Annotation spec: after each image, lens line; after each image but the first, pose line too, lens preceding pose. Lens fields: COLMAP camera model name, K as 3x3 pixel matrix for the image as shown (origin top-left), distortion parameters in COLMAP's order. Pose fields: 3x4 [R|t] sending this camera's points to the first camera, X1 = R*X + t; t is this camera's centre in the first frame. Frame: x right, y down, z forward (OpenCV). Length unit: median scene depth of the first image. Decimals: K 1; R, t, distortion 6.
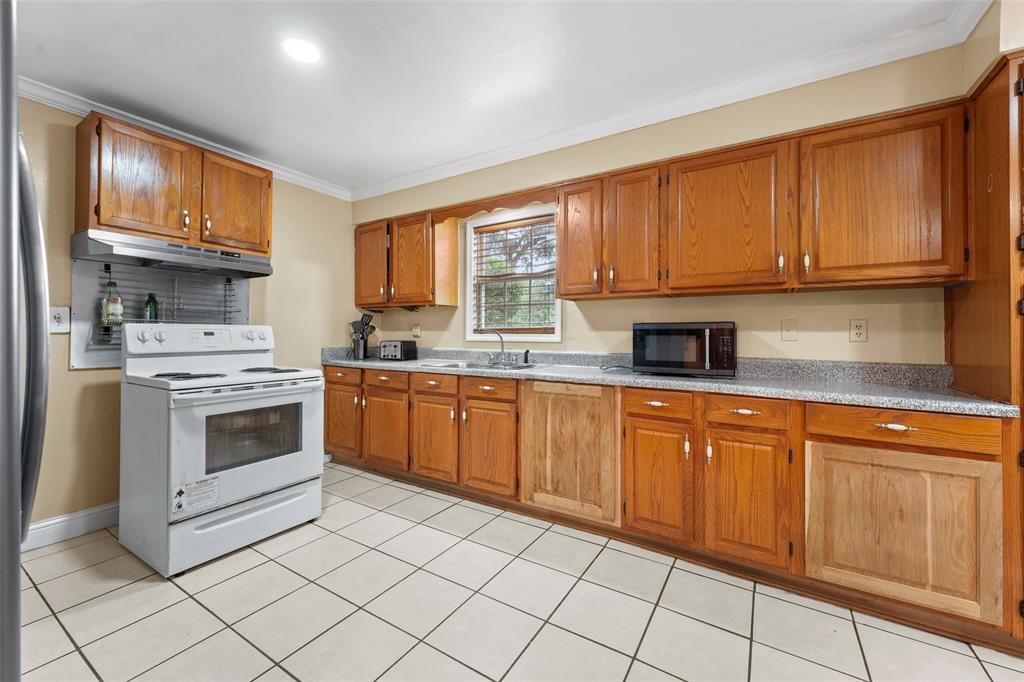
lens RADIAL K [[405.9, 0, 510.9], [0, 405.9, 330.1], [0, 0, 1]] dist [0.005117, -0.000370]
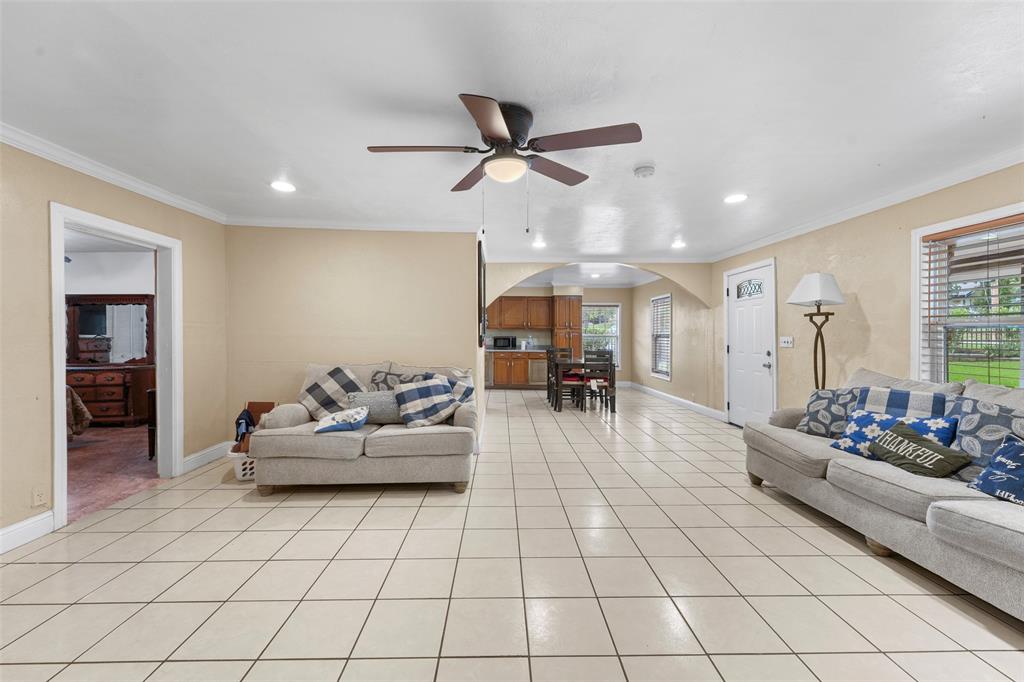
lens RADIAL K [[412.0, 0, 508.2], [0, 412.0, 335.3], [0, 0, 1]] dist [0.008007, -0.000795]
pose [[0.836915, -0.005124, 0.547309, -1.509277], [-0.000111, 0.999955, 0.009531, -0.057694], [-0.547333, -0.008037, 0.836876, -2.070396]]
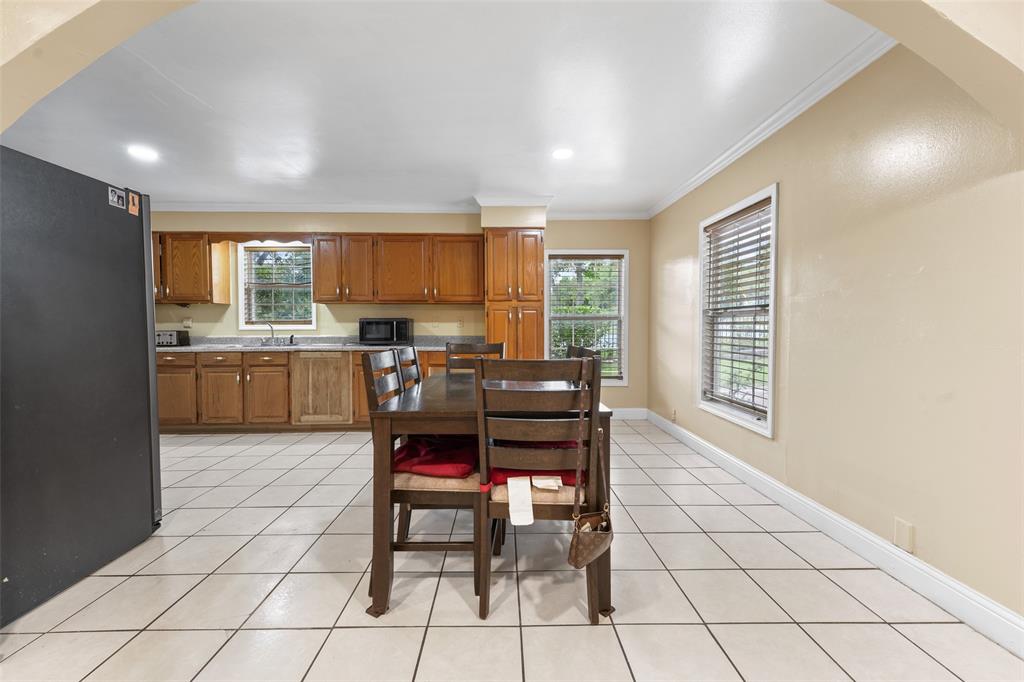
lens RADIAL K [[412.0, 0, 508.2], [0, 412.0, 335.3], [0, 0, 1]] dist [0.008007, -0.000795]
pose [[0.841385, -0.017064, 0.540167, -0.127349], [0.000923, 0.999545, 0.030138, 0.004265], [-0.540435, -0.024859, 0.841018, -0.829784]]
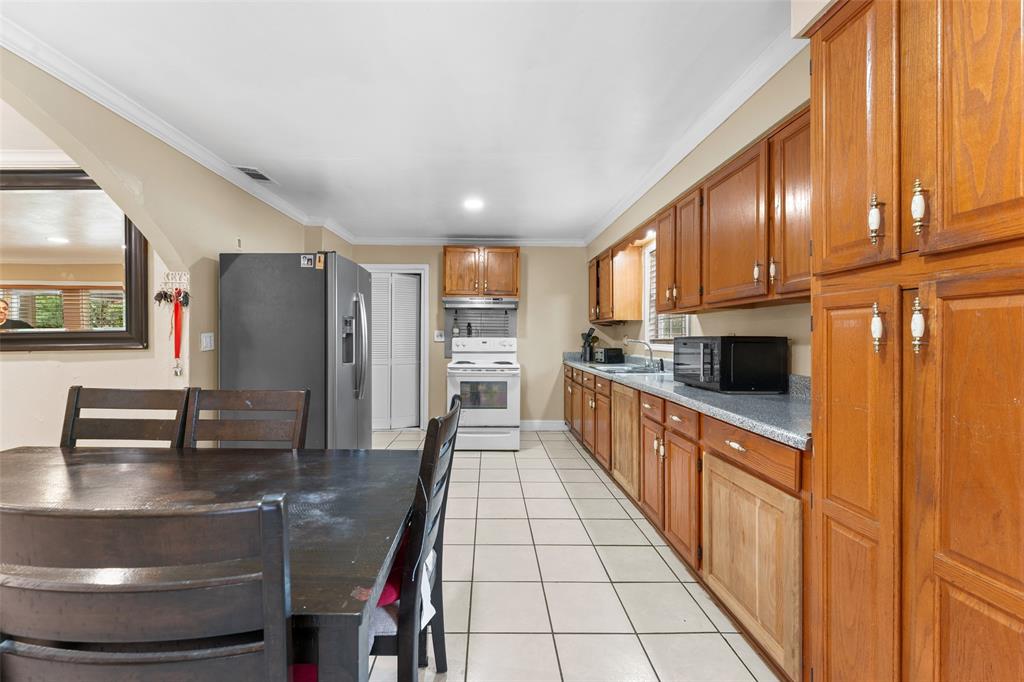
lens RADIAL K [[410.2, 0, 494.5], [0, 410.2, 336.8], [0, 0, 1]] dist [0.008001, -0.000215]
pose [[0.545710, -0.002591, -0.837970, 0.830501], [0.006869, 0.999975, 0.001381, -0.018814], [0.837946, -0.006510, 0.545715, -0.020434]]
